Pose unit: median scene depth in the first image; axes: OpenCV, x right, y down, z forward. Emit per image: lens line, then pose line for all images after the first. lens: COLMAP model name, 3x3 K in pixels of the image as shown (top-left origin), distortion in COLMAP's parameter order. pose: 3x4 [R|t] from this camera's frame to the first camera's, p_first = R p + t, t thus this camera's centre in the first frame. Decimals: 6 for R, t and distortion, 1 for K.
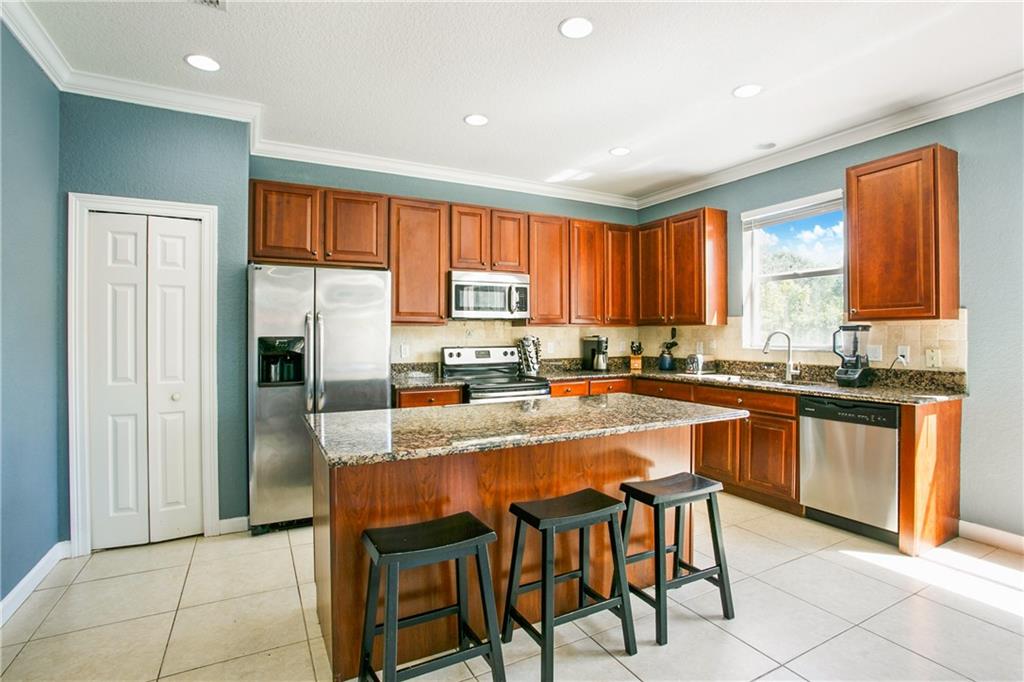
lens RADIAL K [[497.5, 0, 517.3], [0, 497.5, 339.3], [0, 0, 1]] dist [-0.078694, 0.032089]
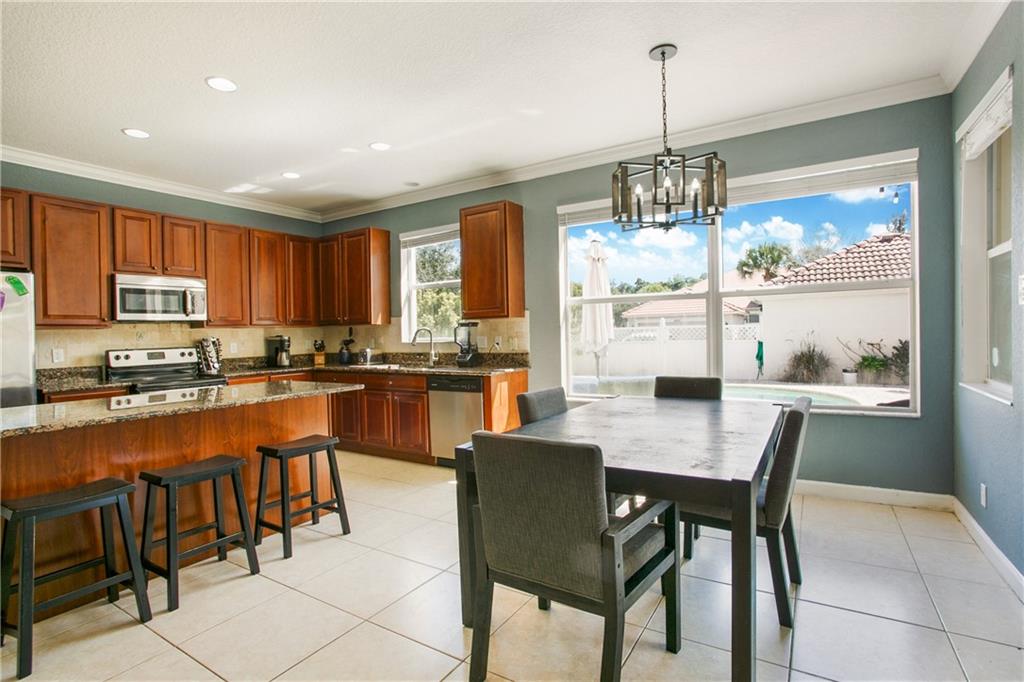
lens RADIAL K [[497.5, 0, 517.3], [0, 497.5, 339.3], [0, 0, 1]] dist [-0.078694, 0.032089]
pose [[0.866462, -0.026059, 0.498562, 0.087130], [0.028300, 0.999595, 0.003064, 0.014879], [-0.498440, 0.011454, 0.866849, -0.244779]]
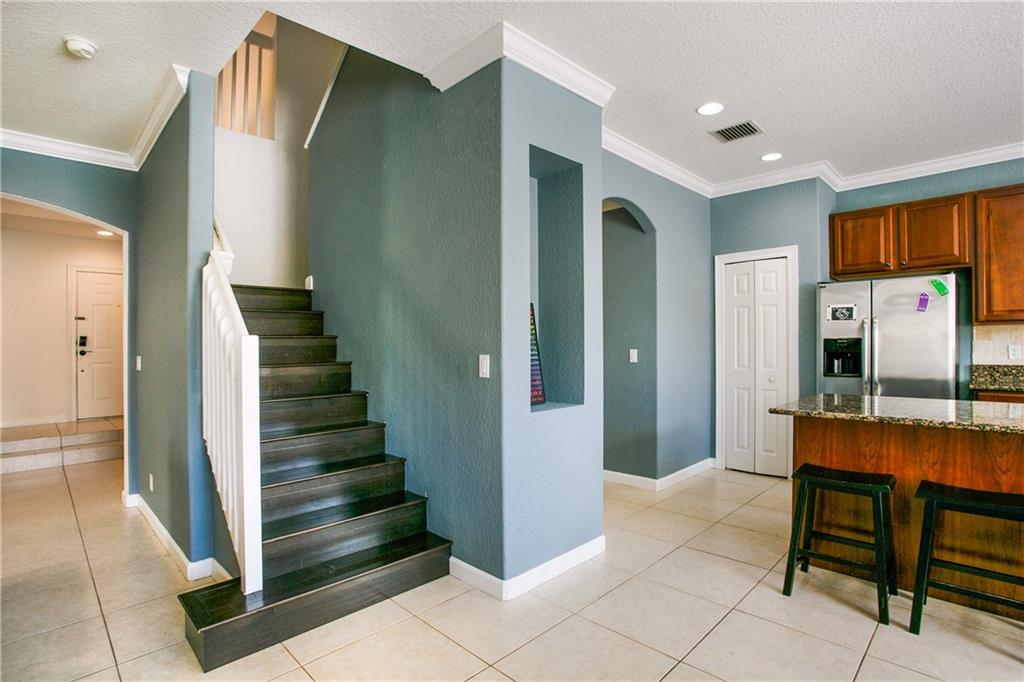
lens RADIAL K [[497.5, 0, 517.3], [0, 497.5, 339.3], [0, 0, 1]] dist [-0.078694, 0.032089]
pose [[0.289707, -0.008217, -0.957080, 0.361405], [0.003912, 0.999965, -0.007401, 0.002613], [0.957107, -0.001600, 0.289729, -0.132734]]
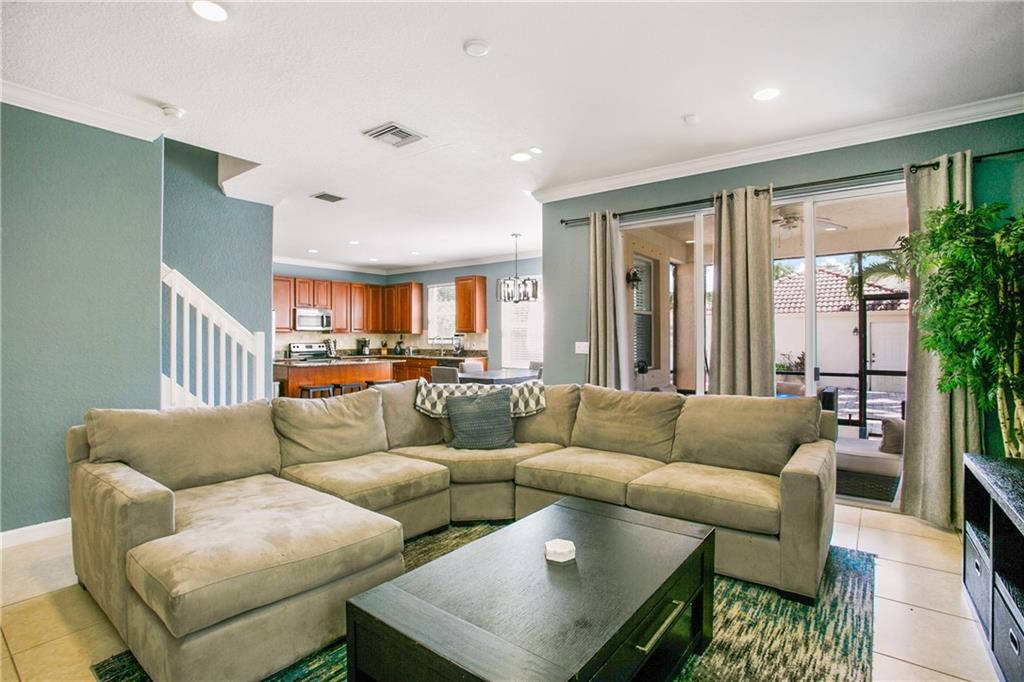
lens RADIAL K [[497.5, 0, 517.3], [0, 497.5, 339.3], [0, 0, 1]] dist [-0.078694, 0.032089]
pose [[0.909391, 0.000466, 0.415943, -0.139599], [0.002966, 0.999967, -0.007605, 0.017430], [-0.415933, 0.008149, 0.909359, -1.359309]]
